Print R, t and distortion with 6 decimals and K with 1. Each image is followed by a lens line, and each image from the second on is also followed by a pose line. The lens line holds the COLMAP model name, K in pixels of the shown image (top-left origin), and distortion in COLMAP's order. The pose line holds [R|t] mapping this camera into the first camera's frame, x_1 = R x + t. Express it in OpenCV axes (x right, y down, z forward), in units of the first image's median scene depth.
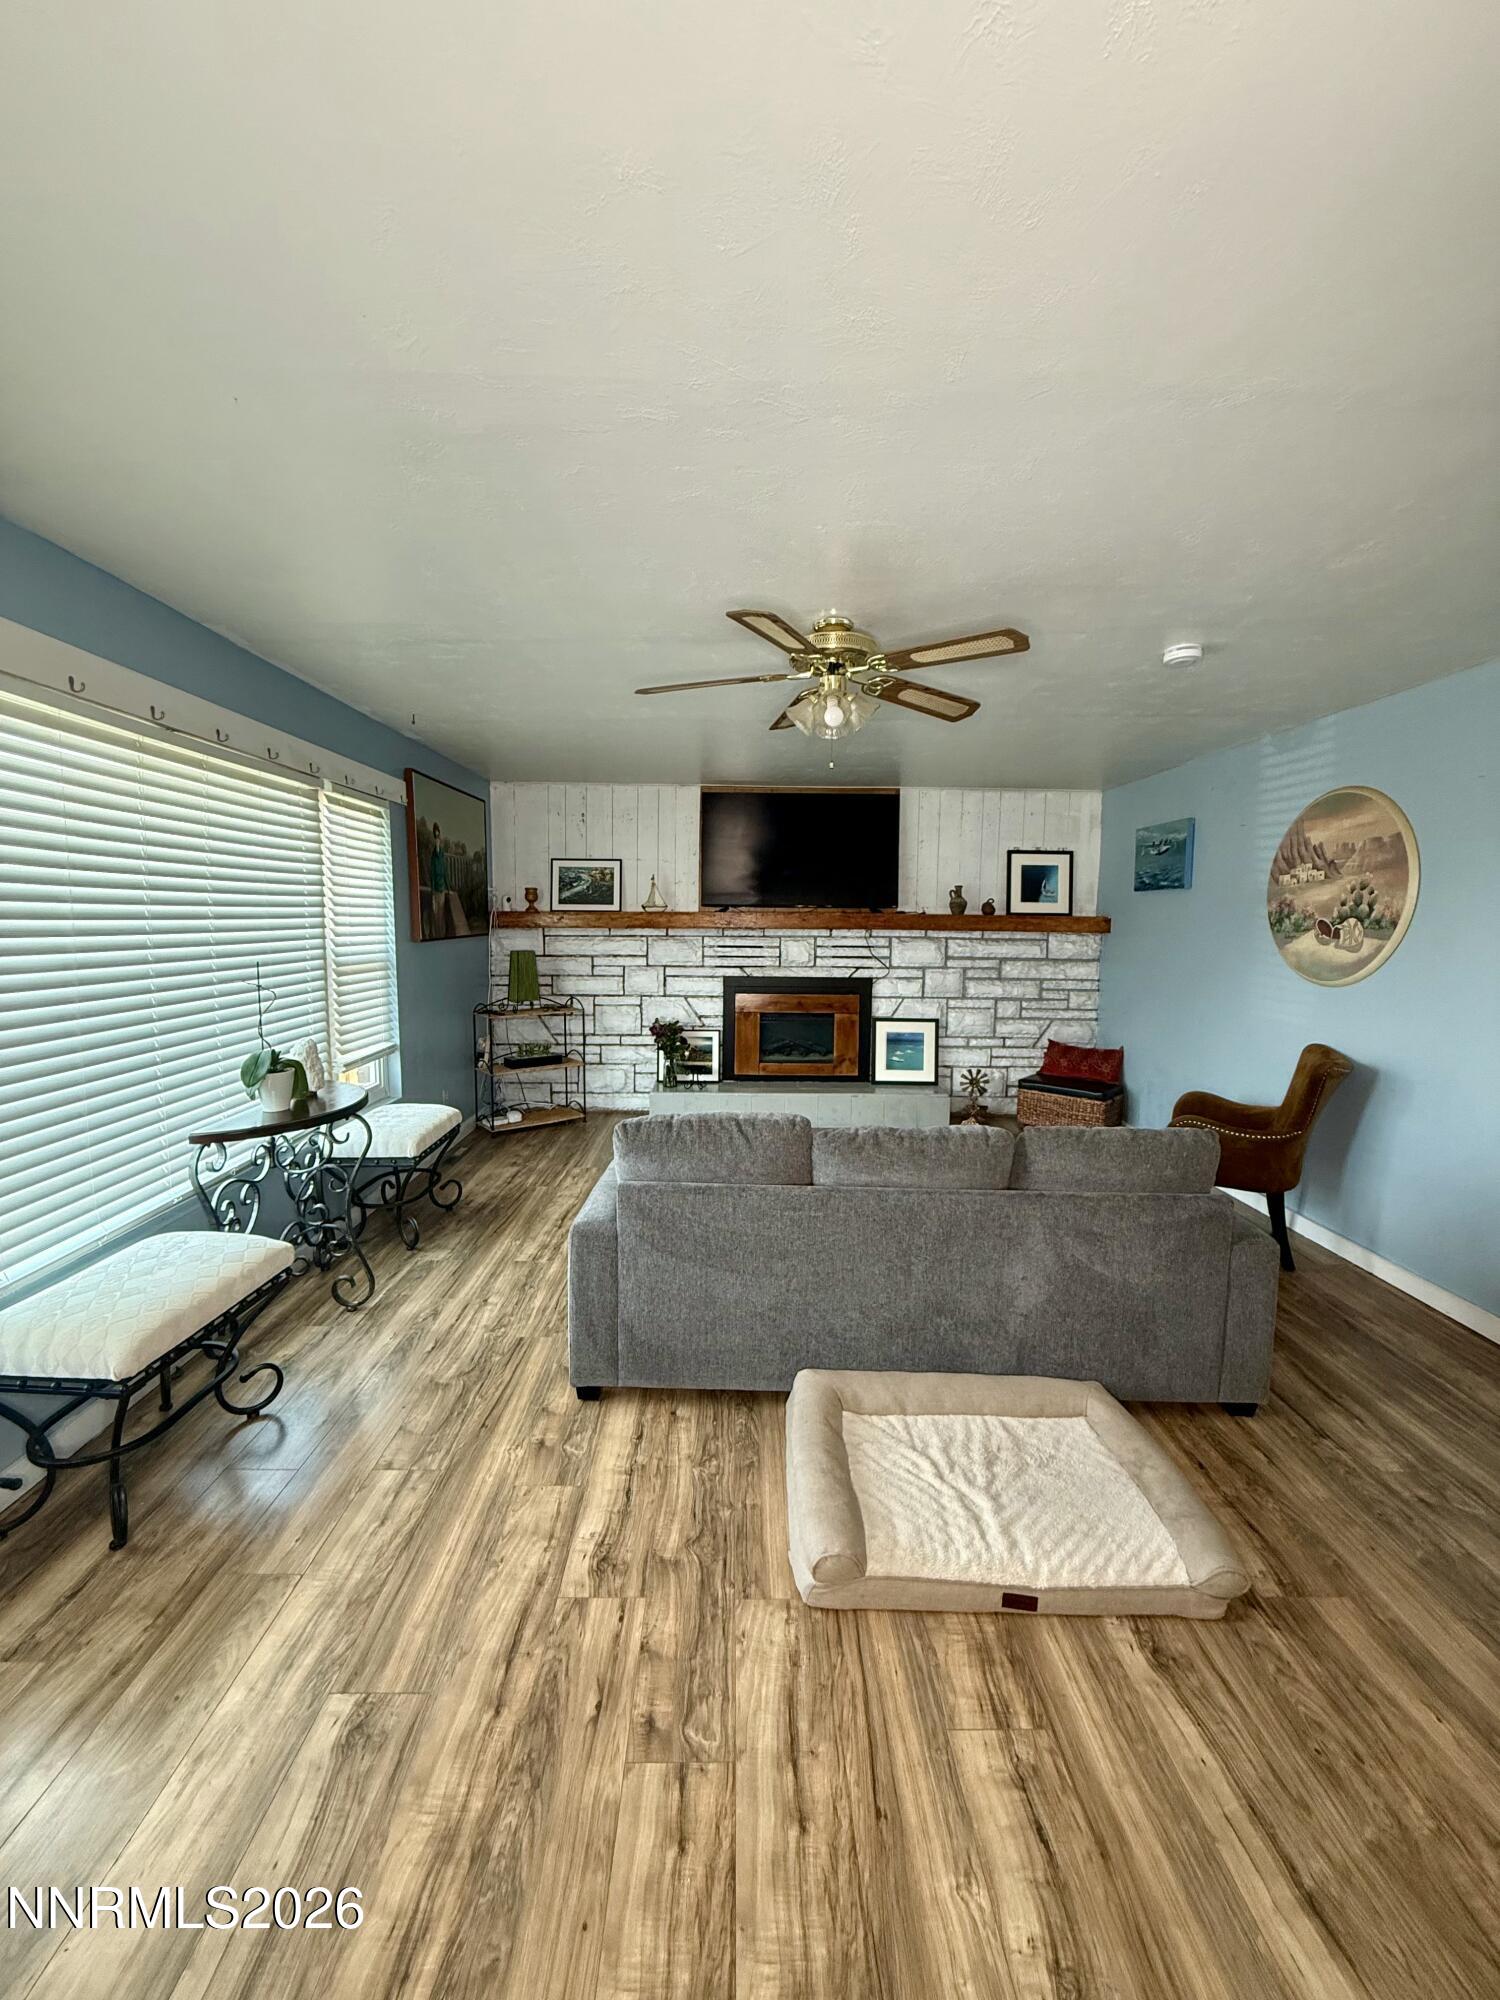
lens RADIAL K [[800.2, 0, 750.4], [0, 800.2, 997.4], [0, 0, 1]] dist [-0.000581, -0.000308]
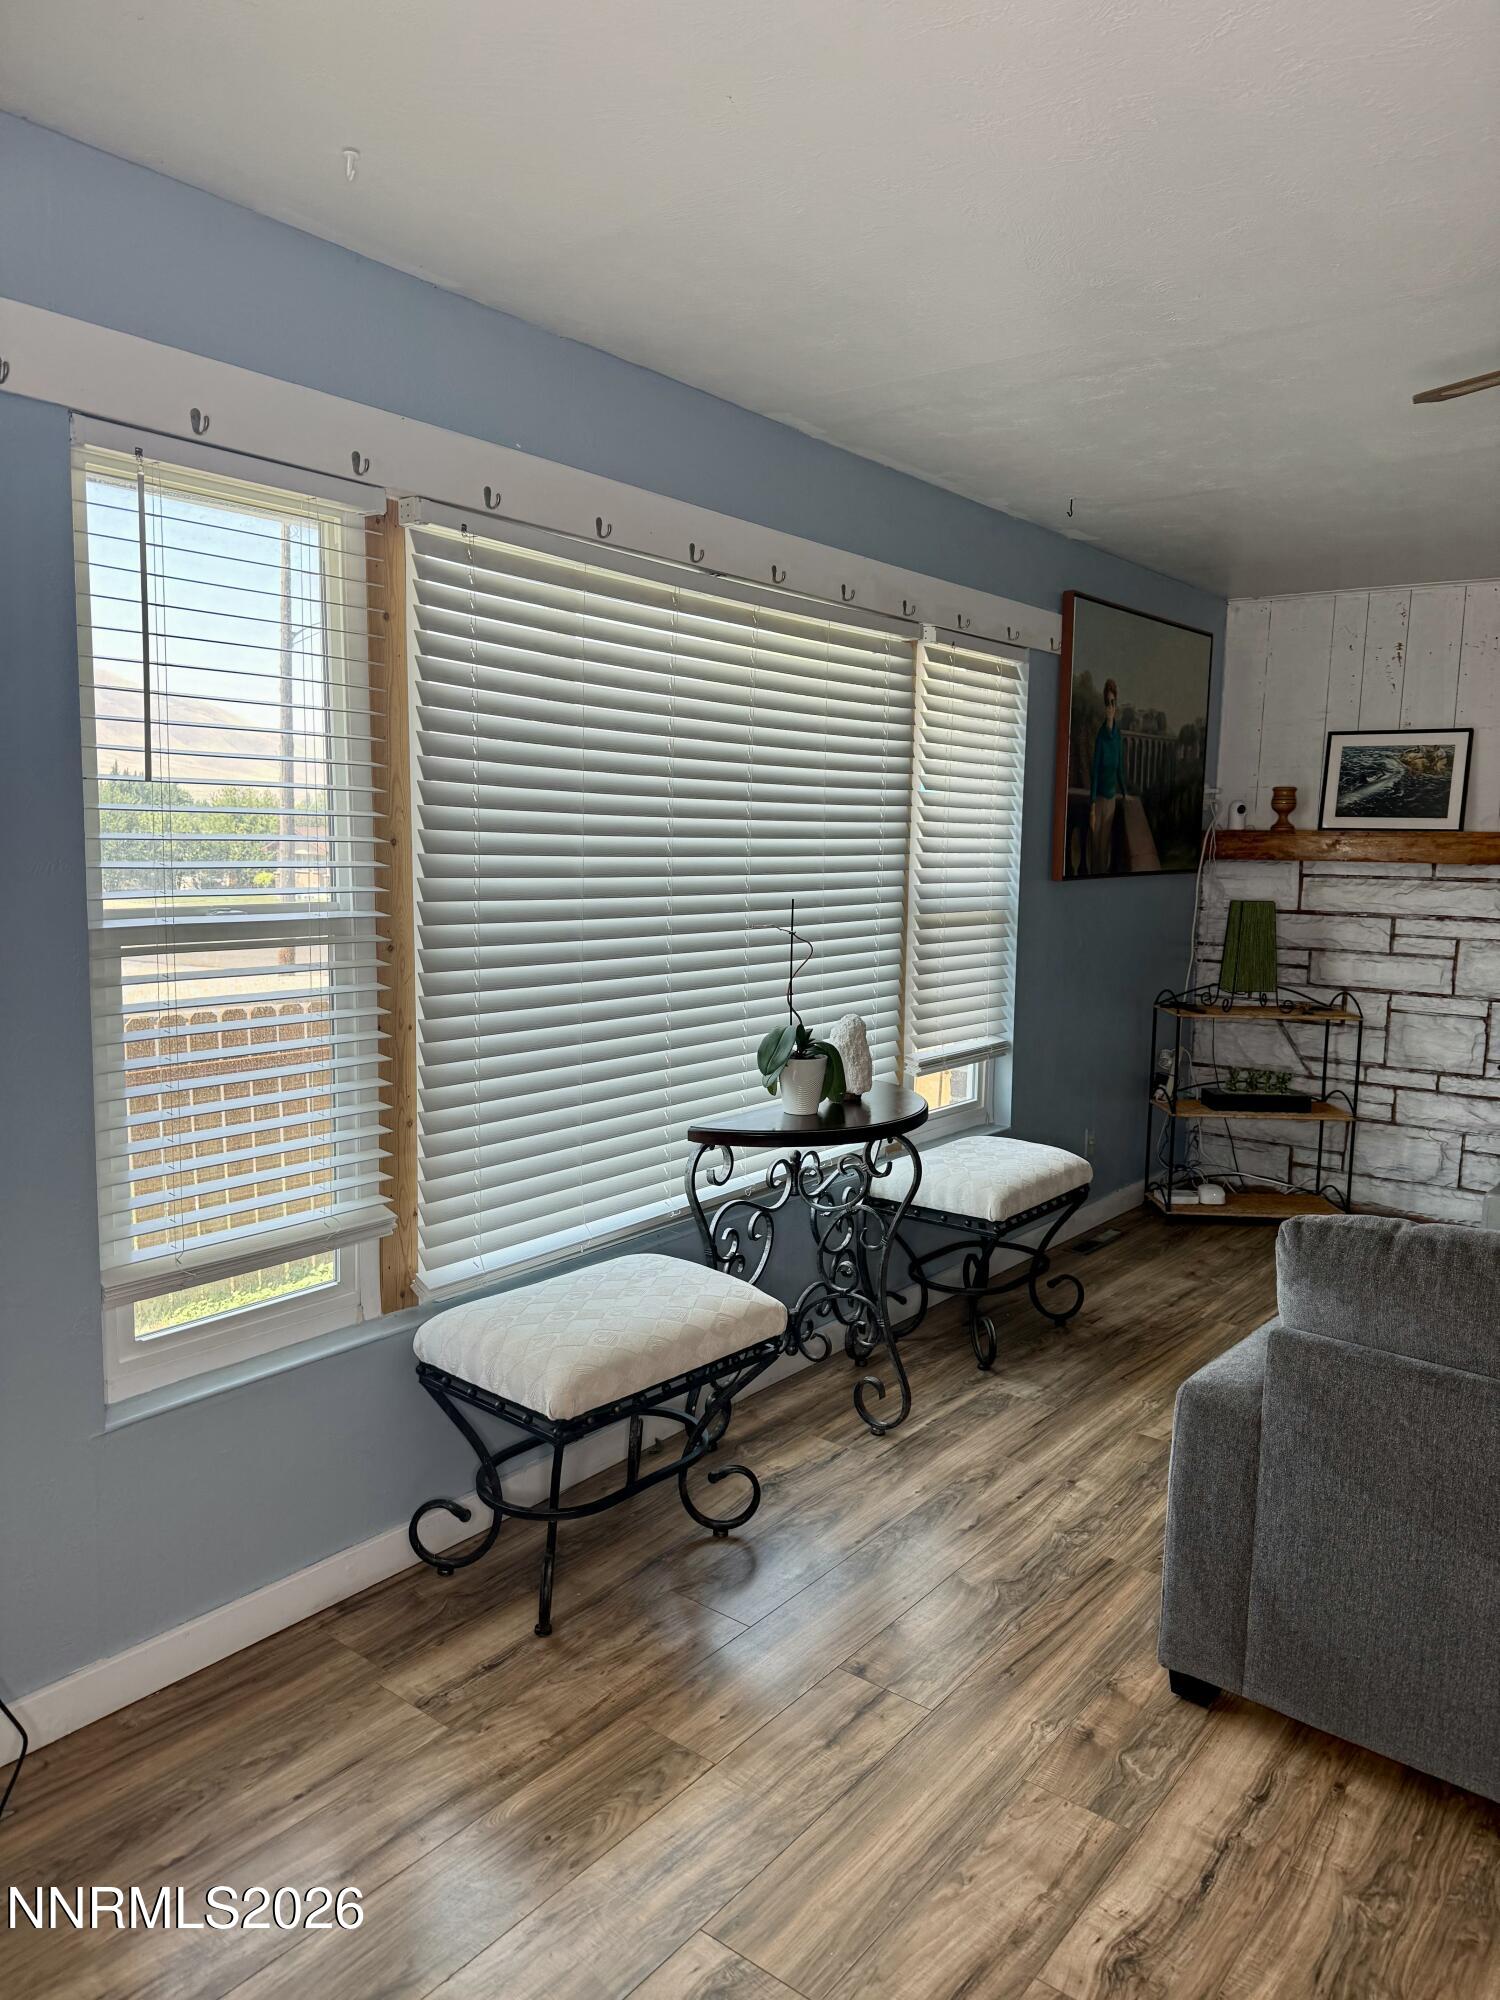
lens RADIAL K [[1407.1, 0, 735.6], [0, 1407.1, 1006.5], [0, 0, 1]] dist [0.055071, -0.075443]
pose [[0.773633, 0.083279, -0.628137, 0.115089], [-0.074800, 0.996397, 0.039978, 0.003715], [0.629203, 0.016057, 0.777075, 0.018024]]
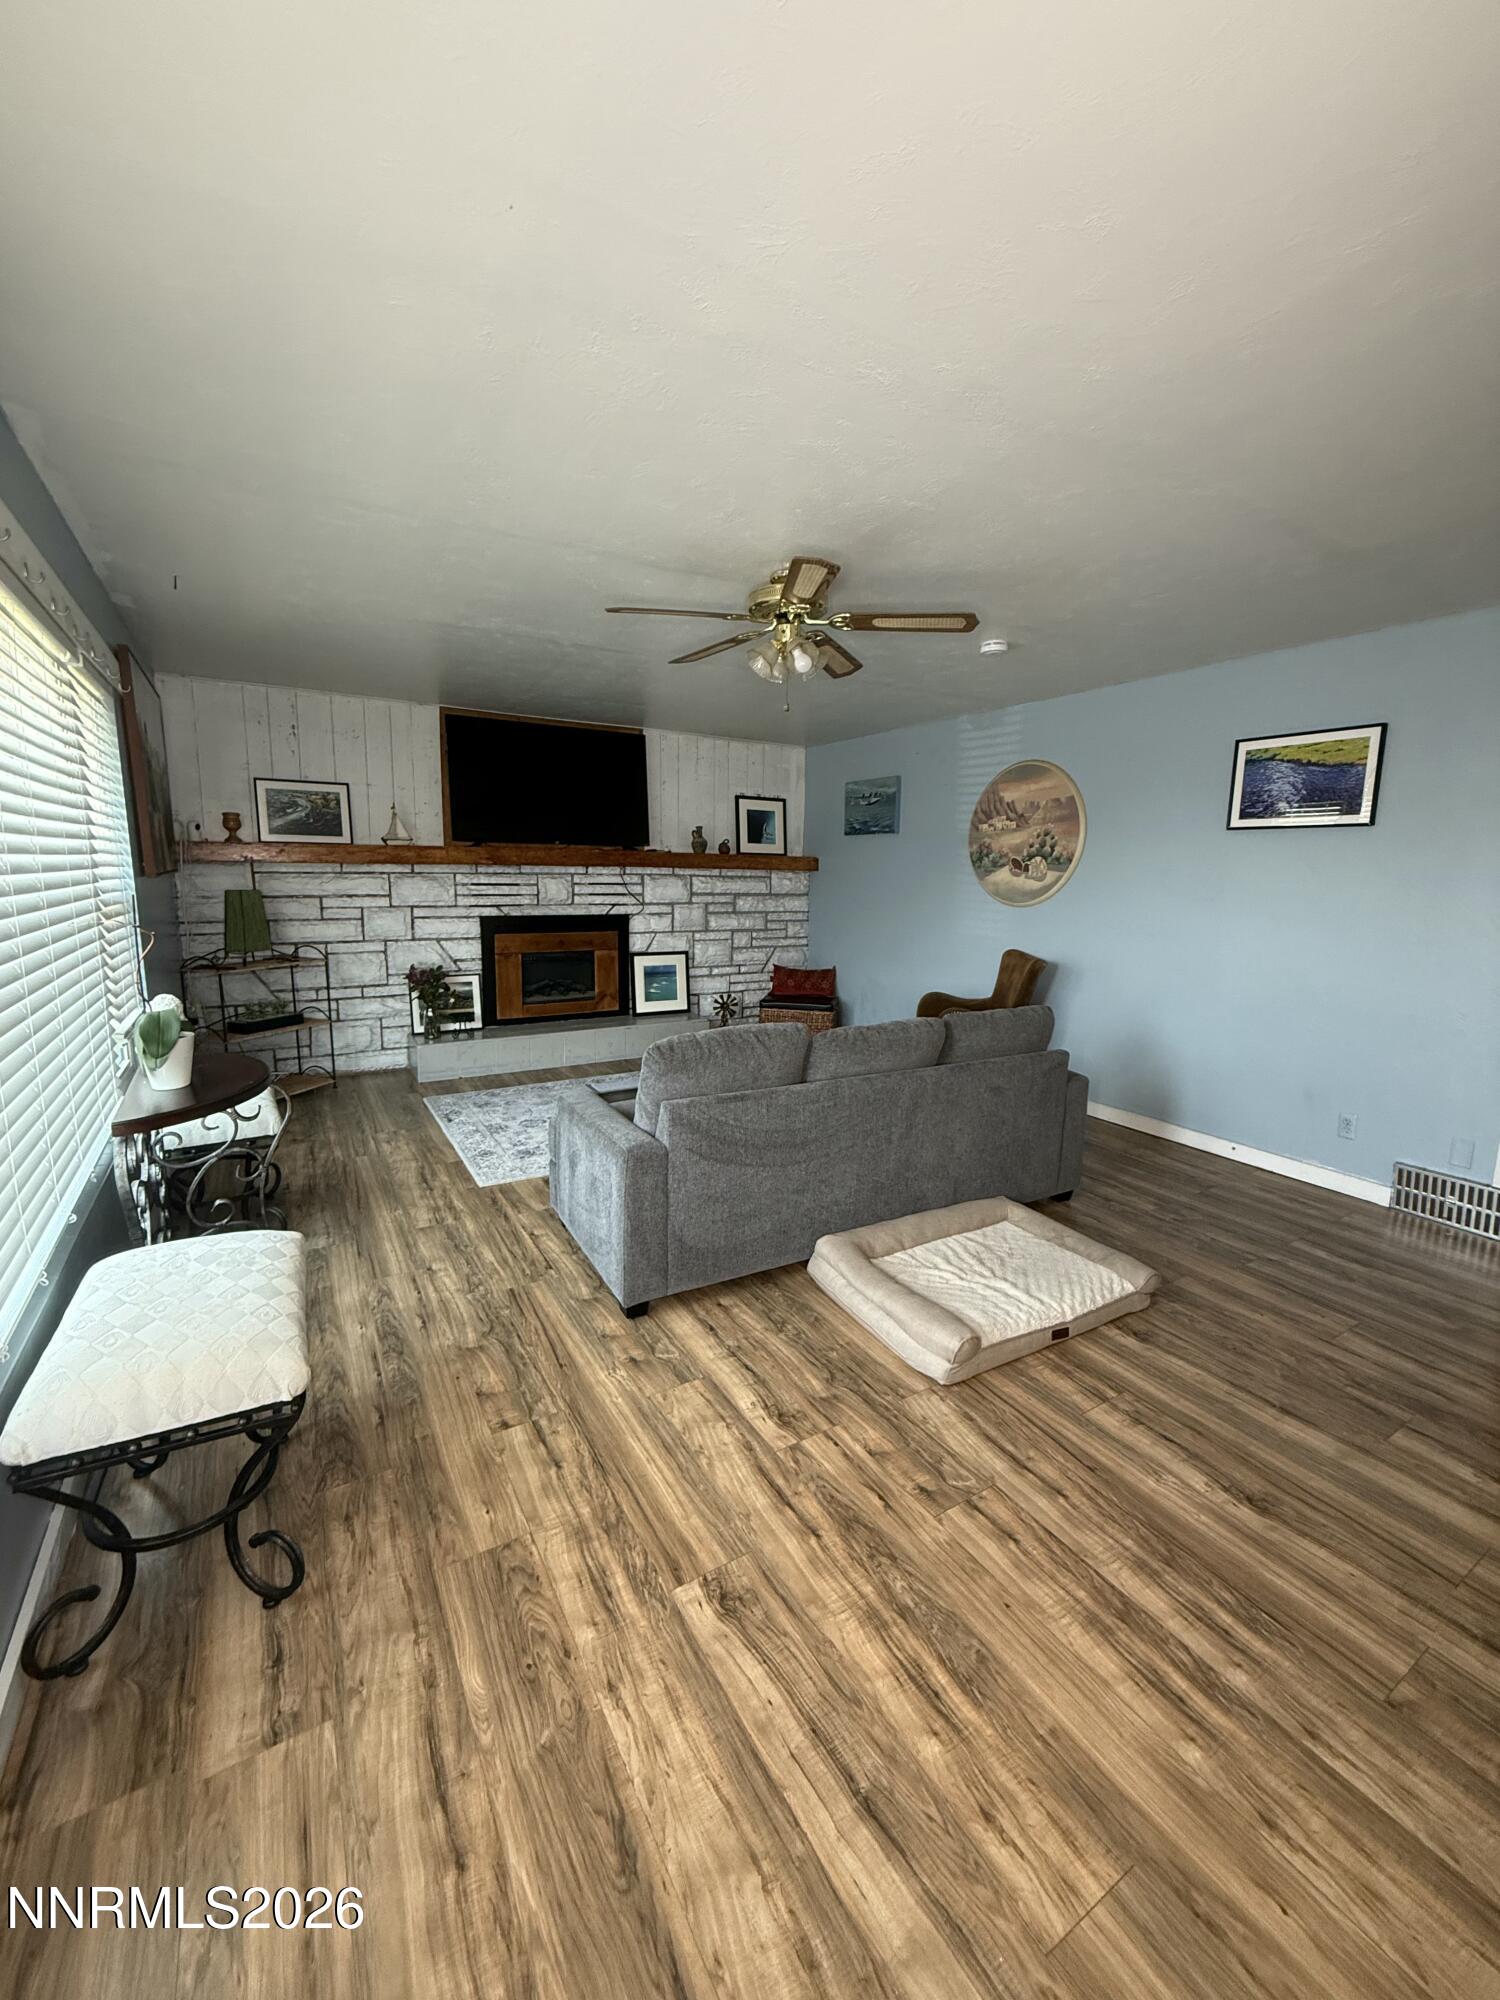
lens RADIAL K [[800.2, 0, 750.7], [0, 800.2, 999.8], [0, 0, 1]] dist [-0.000581, -0.000308]
pose [[0.861857, -0.077800, 0.501148, -0.476611], [0.043028, 0.995818, 0.080596, 0.018224], [-0.505323, -0.047899, 0.861600, 0.051717]]
